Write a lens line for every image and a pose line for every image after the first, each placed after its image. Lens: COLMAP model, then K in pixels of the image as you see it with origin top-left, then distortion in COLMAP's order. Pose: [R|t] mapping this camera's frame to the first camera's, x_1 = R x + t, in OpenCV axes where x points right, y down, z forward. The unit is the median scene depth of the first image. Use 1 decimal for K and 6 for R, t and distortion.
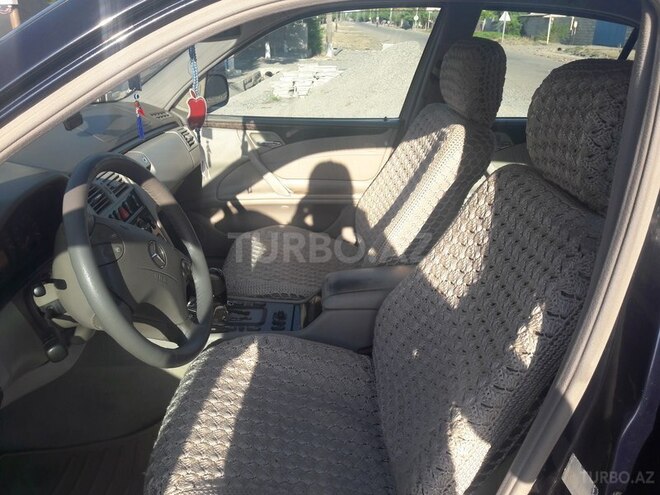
lens RADIAL K [[532.1, 0, 330.0], [0, 532.1, 247.5], [0, 0, 1]] dist [0.042853, -0.002247]
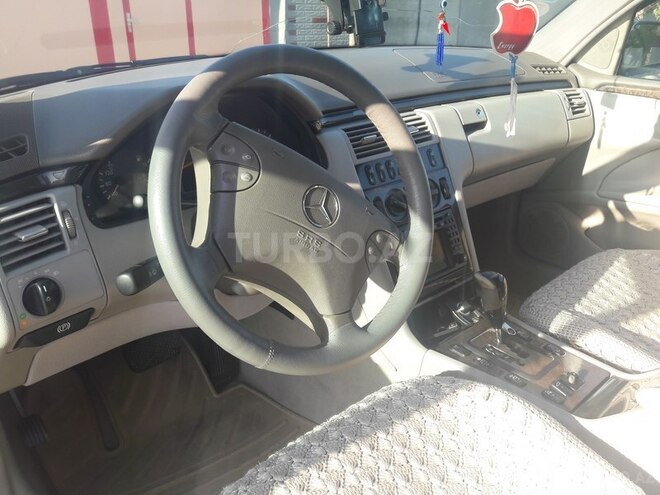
lens RADIAL K [[532.1, 0, 330.0], [0, 532.1, 247.5], [0, 0, 1]] dist [0.042853, -0.002247]
pose [[0.662767, 0.281699, -0.693819, 0.076507], [-0.279816, 0.952591, 0.119471, -0.009609], [0.694581, 0.114960, 0.710170, 0.256714]]
